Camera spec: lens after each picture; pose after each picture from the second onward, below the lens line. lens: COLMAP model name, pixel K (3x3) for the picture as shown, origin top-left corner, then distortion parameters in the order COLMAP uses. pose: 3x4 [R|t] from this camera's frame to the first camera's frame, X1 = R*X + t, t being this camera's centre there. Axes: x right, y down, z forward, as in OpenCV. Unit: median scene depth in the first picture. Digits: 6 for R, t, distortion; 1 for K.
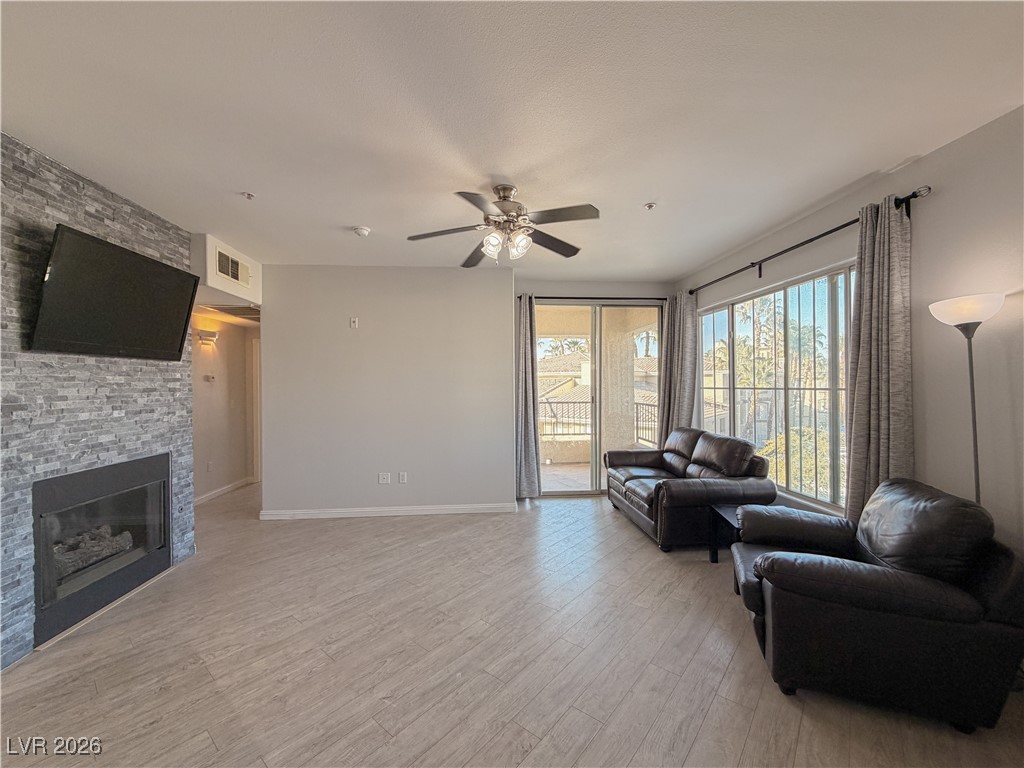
lens RADIAL K [[415.5, 0, 507.2], [0, 415.5, 384.5], [0, 0, 1]] dist [0.000496, -0.000001]
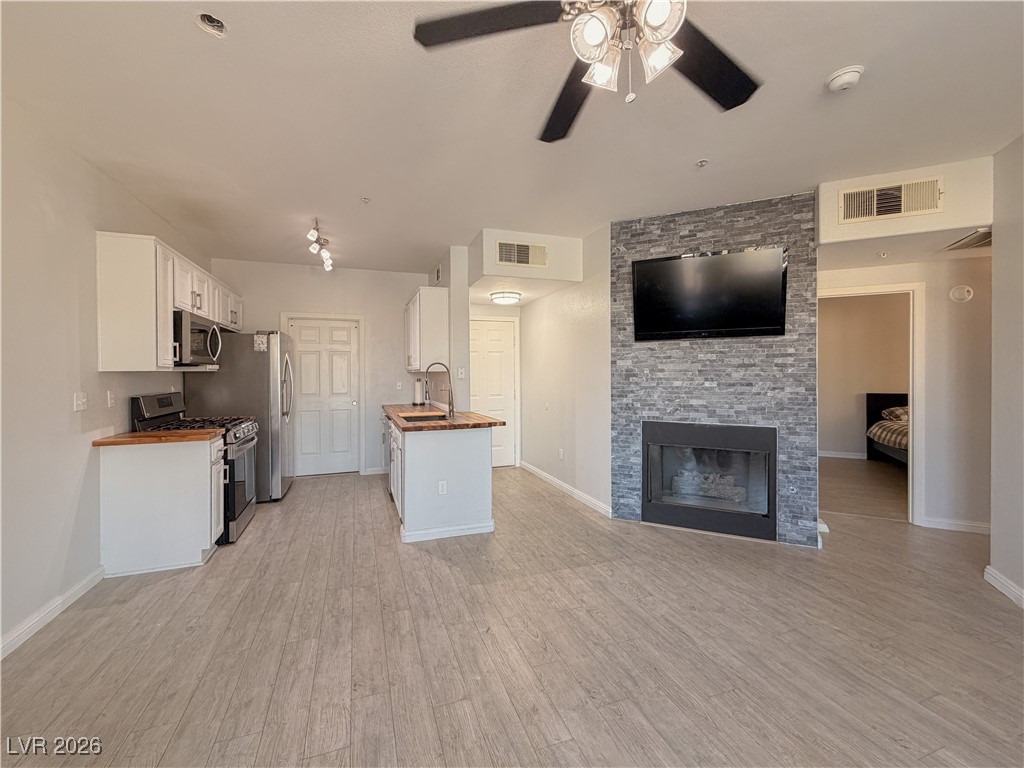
lens RADIAL K [[416.9, 0, 499.5], [0, 416.9, 374.6], [0, 0, 1]] dist [-0.000593, 0.000037]
pose [[-0.512127, 0.017748, -0.858726, 0.426791], [0.007062, 0.999840, 0.016453, 0.015254], [0.858881, 0.002362, -0.512170, 1.021982]]
